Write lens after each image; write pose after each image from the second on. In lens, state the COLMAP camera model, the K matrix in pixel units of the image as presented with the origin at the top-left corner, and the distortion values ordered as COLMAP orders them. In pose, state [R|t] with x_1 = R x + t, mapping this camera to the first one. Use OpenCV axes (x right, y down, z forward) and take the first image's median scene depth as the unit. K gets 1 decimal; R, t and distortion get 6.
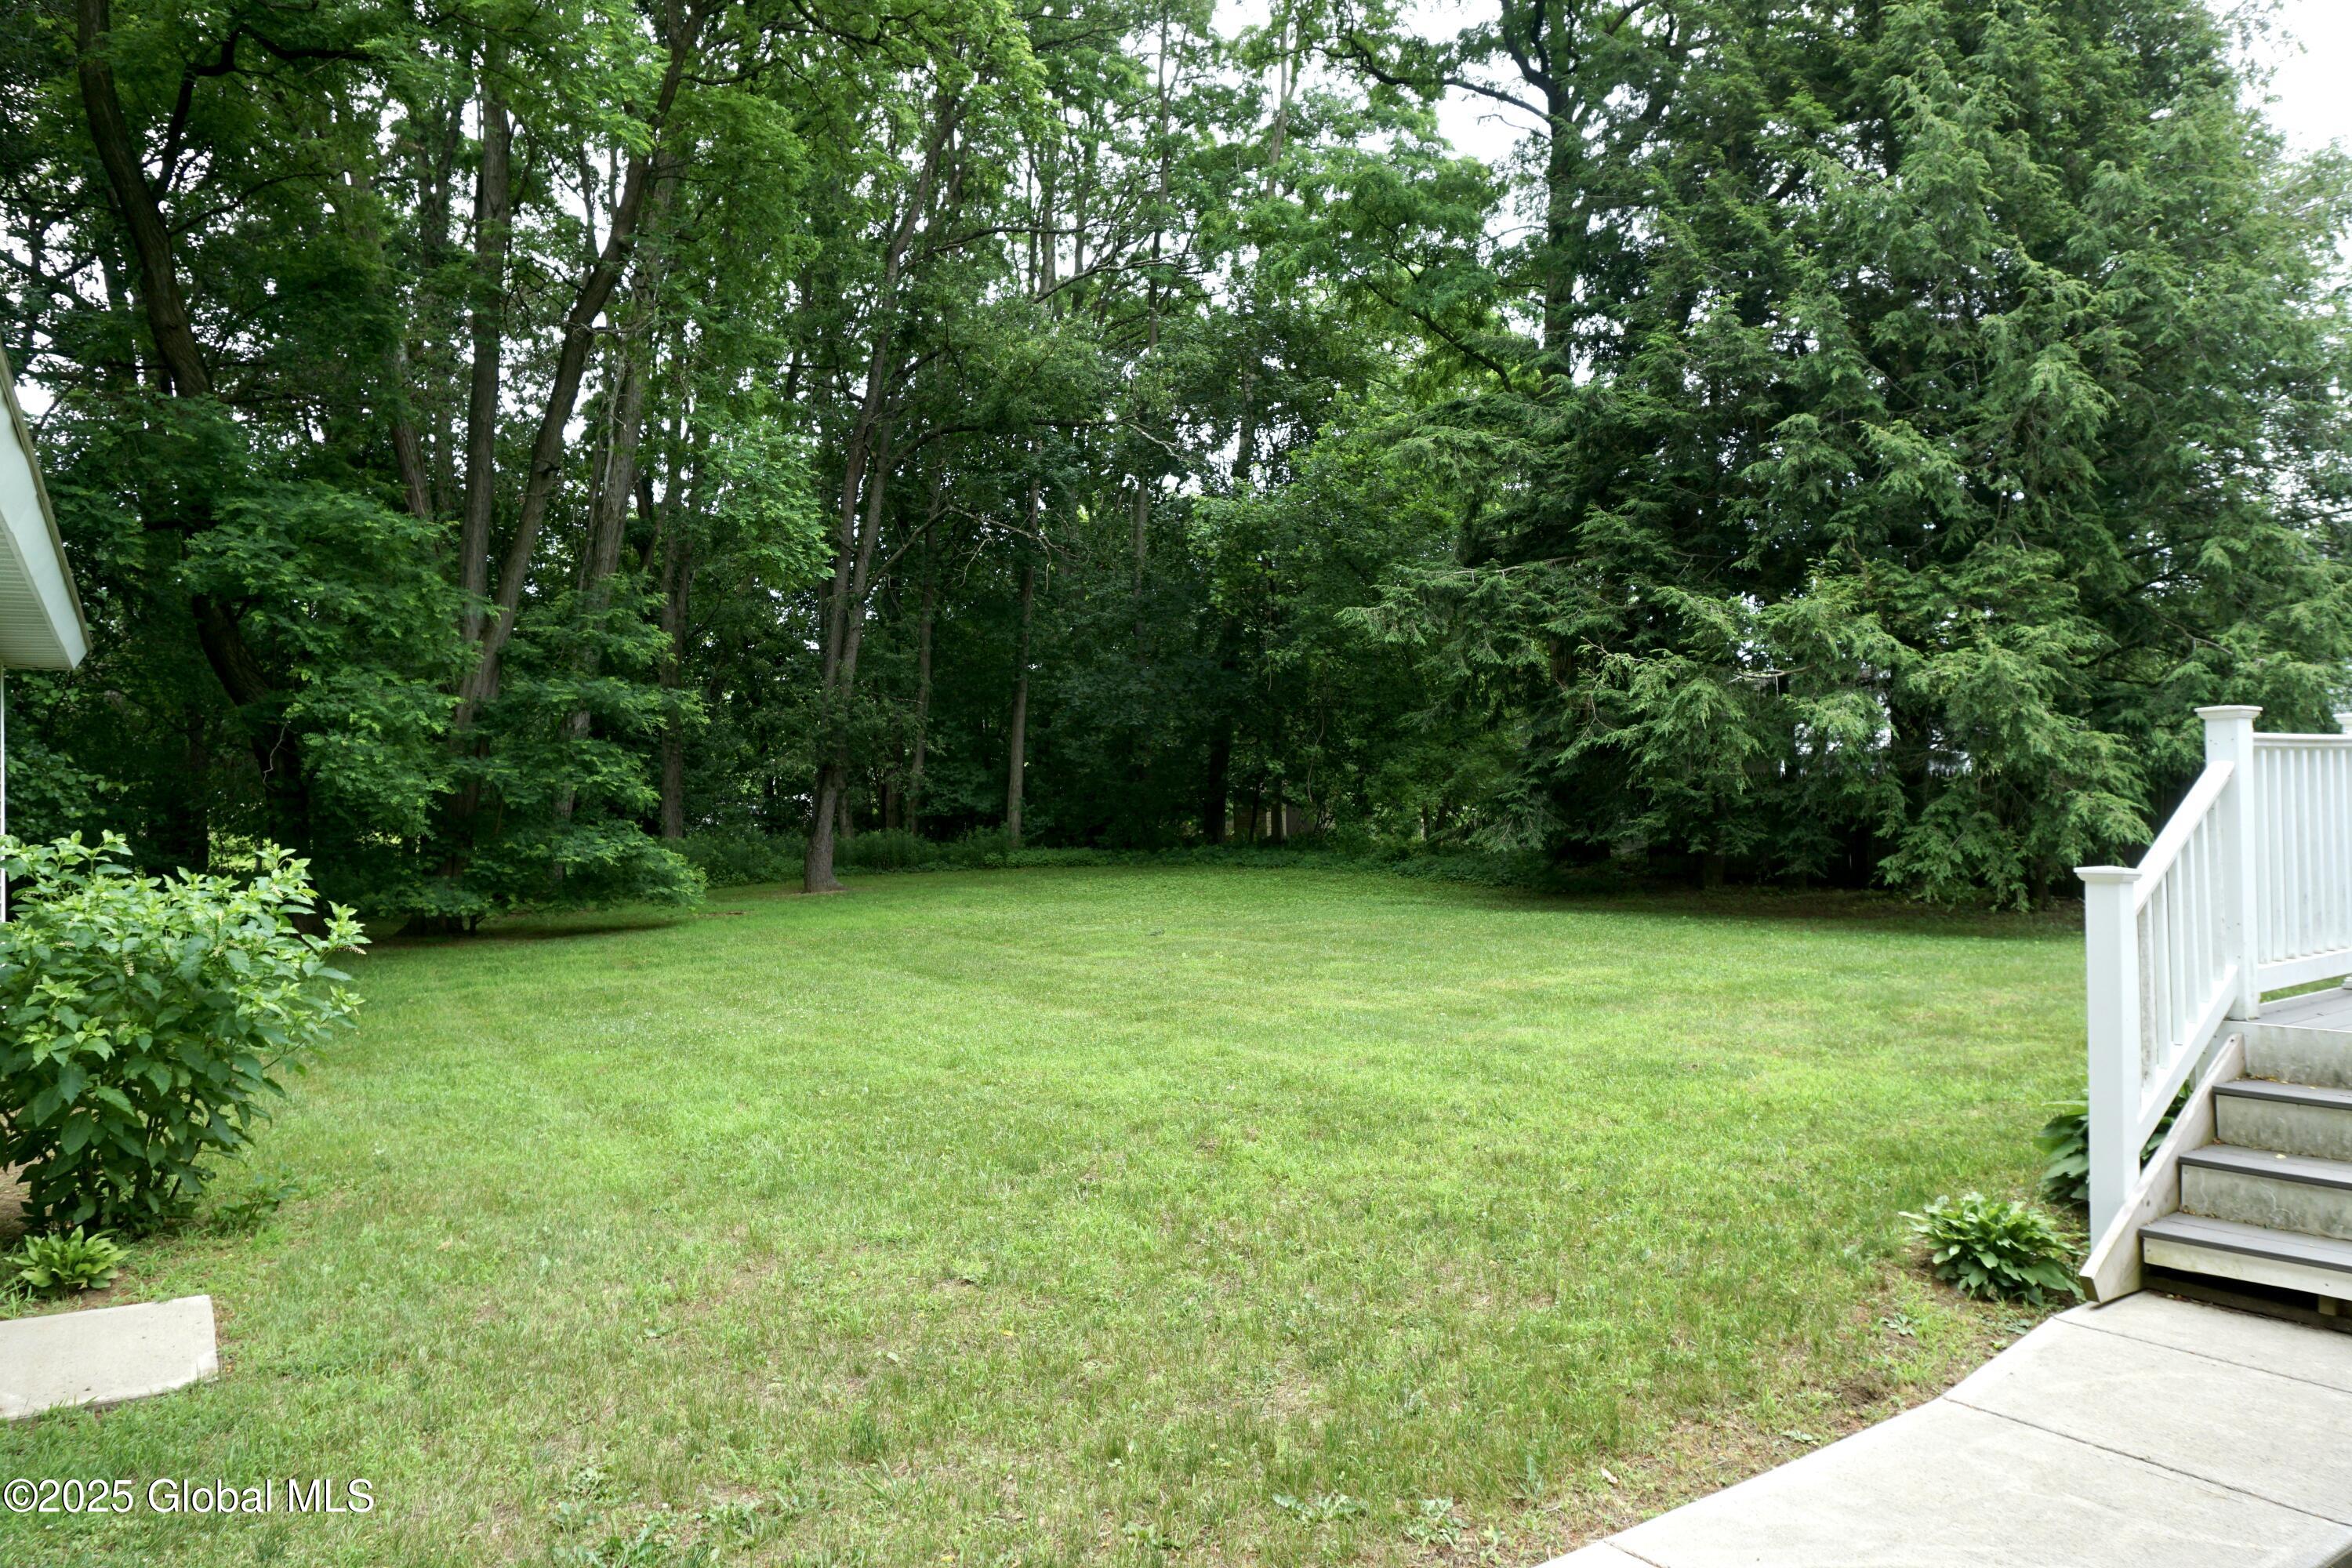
lens RADIAL K [[1611.5, 0, 1183.8], [0, 1611.5, 775.5], [0, 0, 1]] dist [-0.034889, 0.020196]
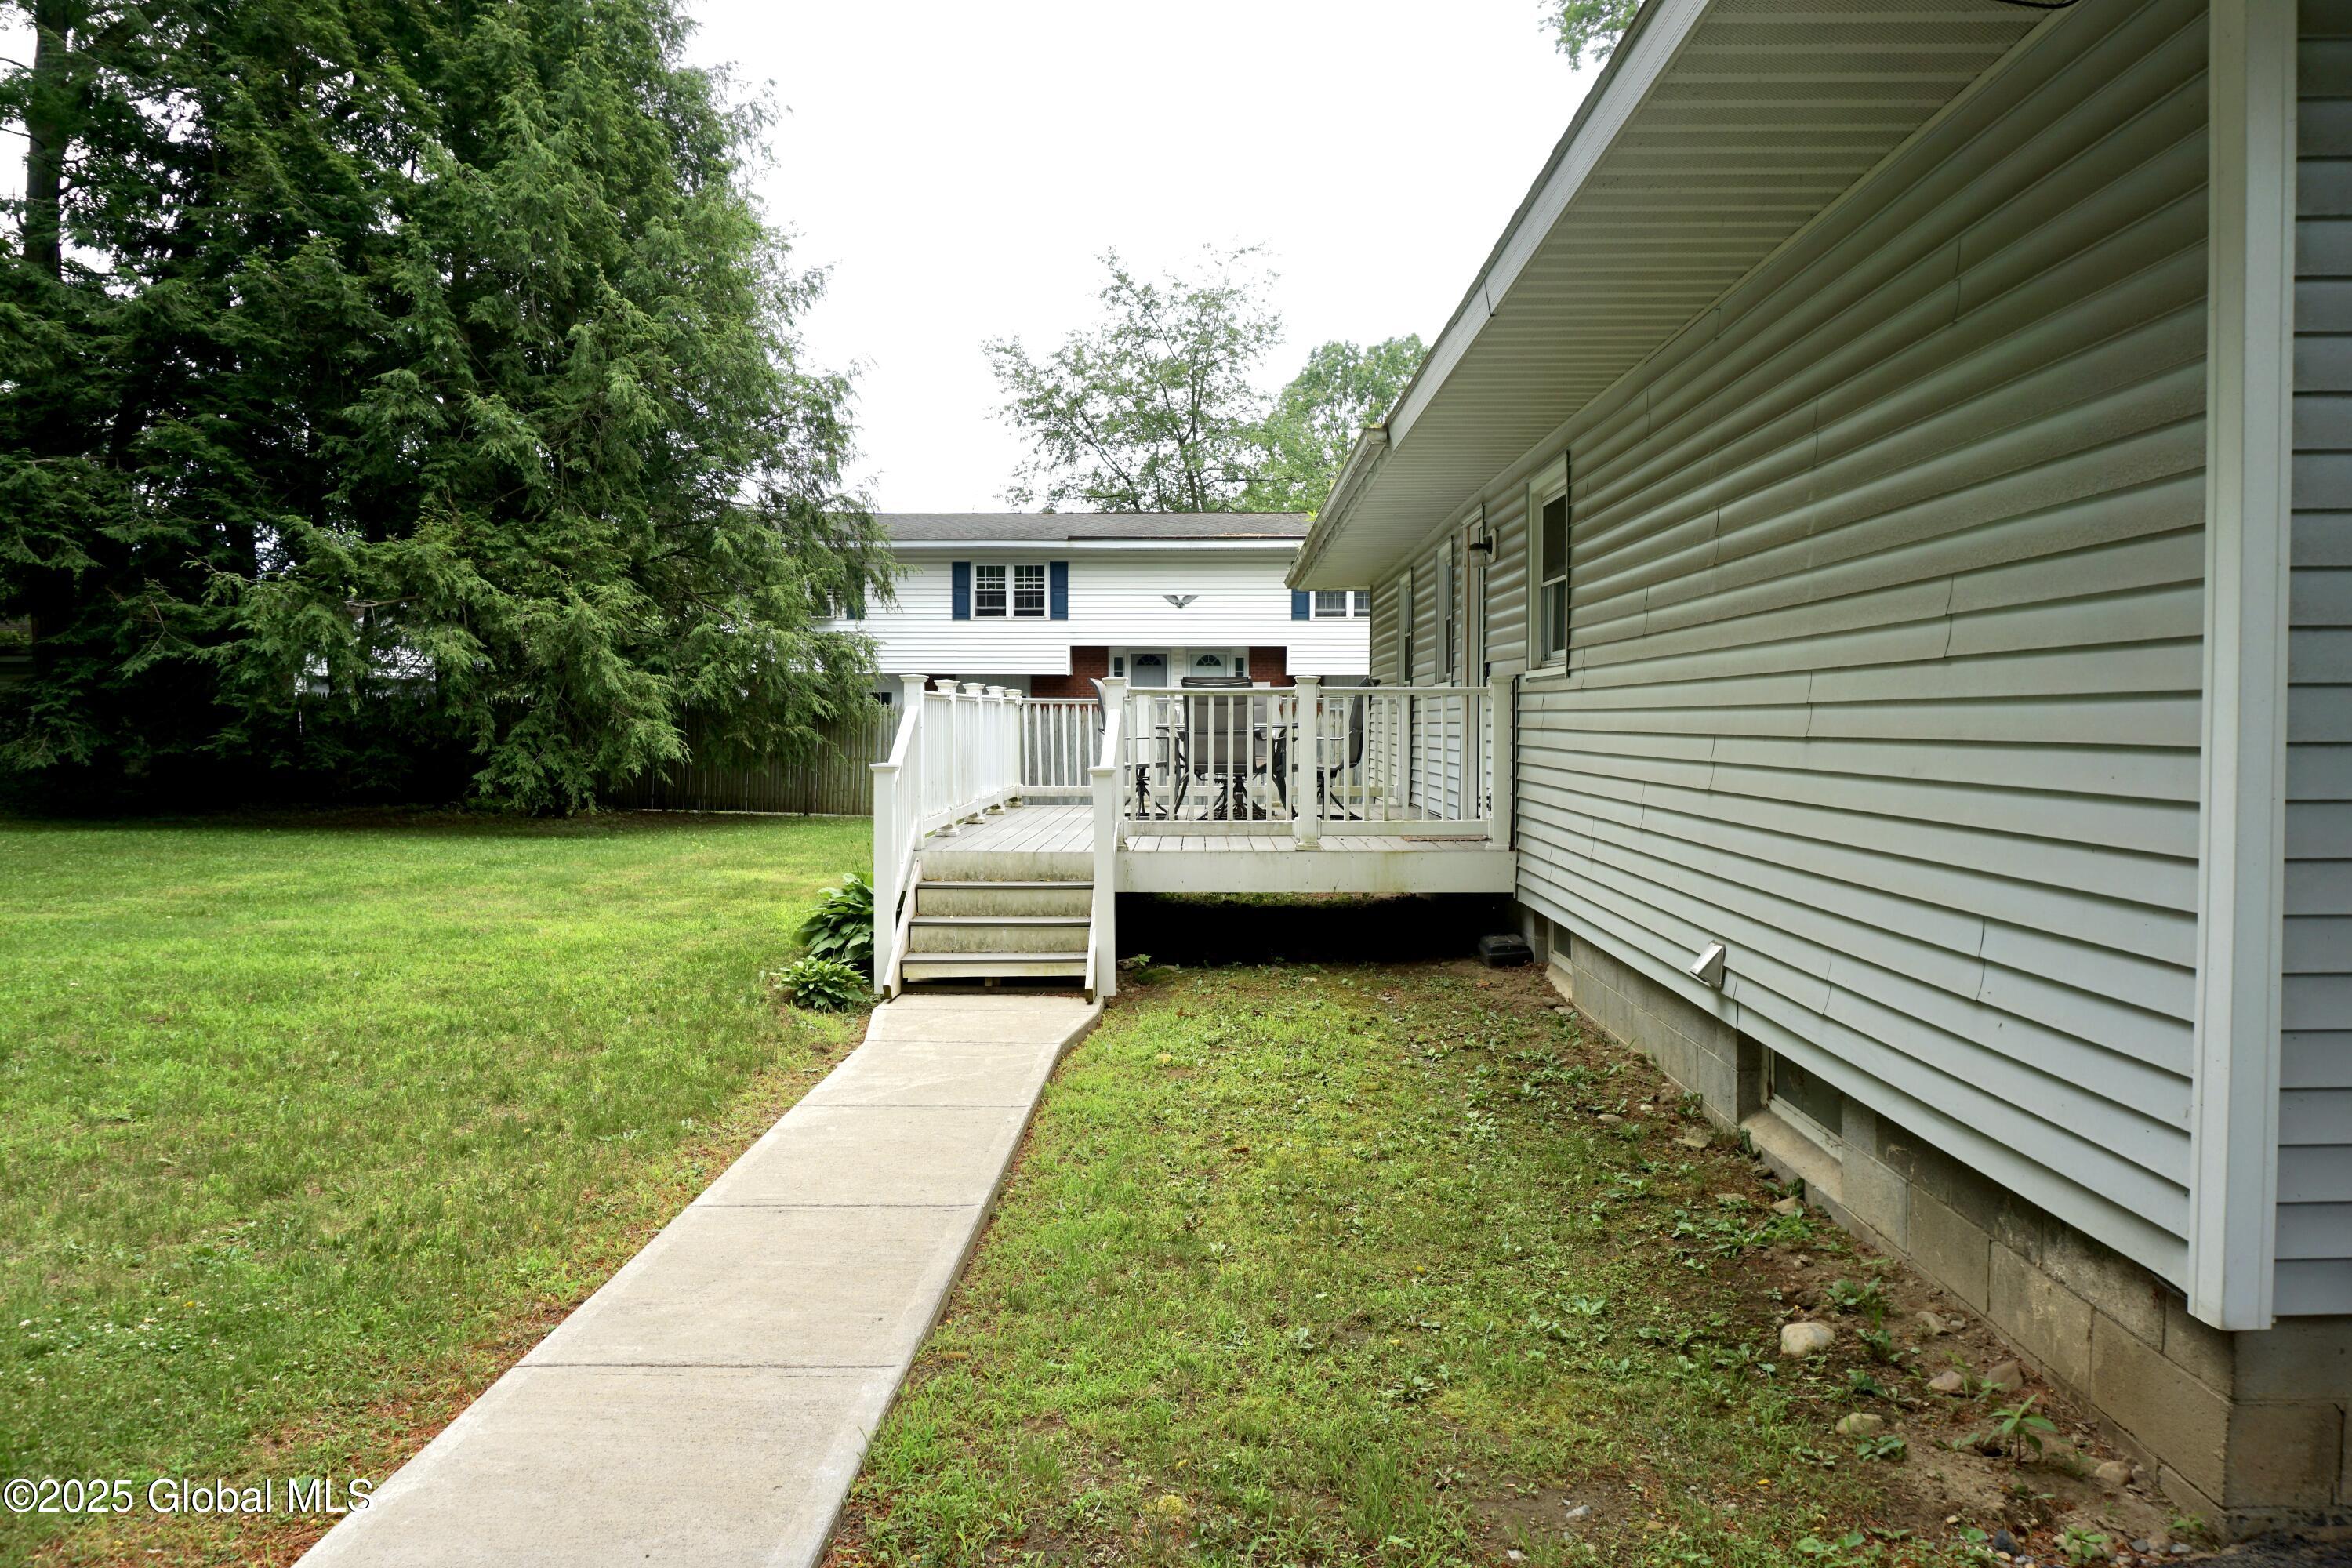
lens RADIAL K [[1611.5, 0, 1171.3], [0, 1611.5, 782.8], [0, 0, 1]] dist [-0.034889, 0.020196]
pose [[0.594931, -0.005094, 0.803760, -0.197288], [-0.036455, 0.998780, 0.033314, 0.002051], [-0.802949, -0.049121, 0.594020, -0.095688]]
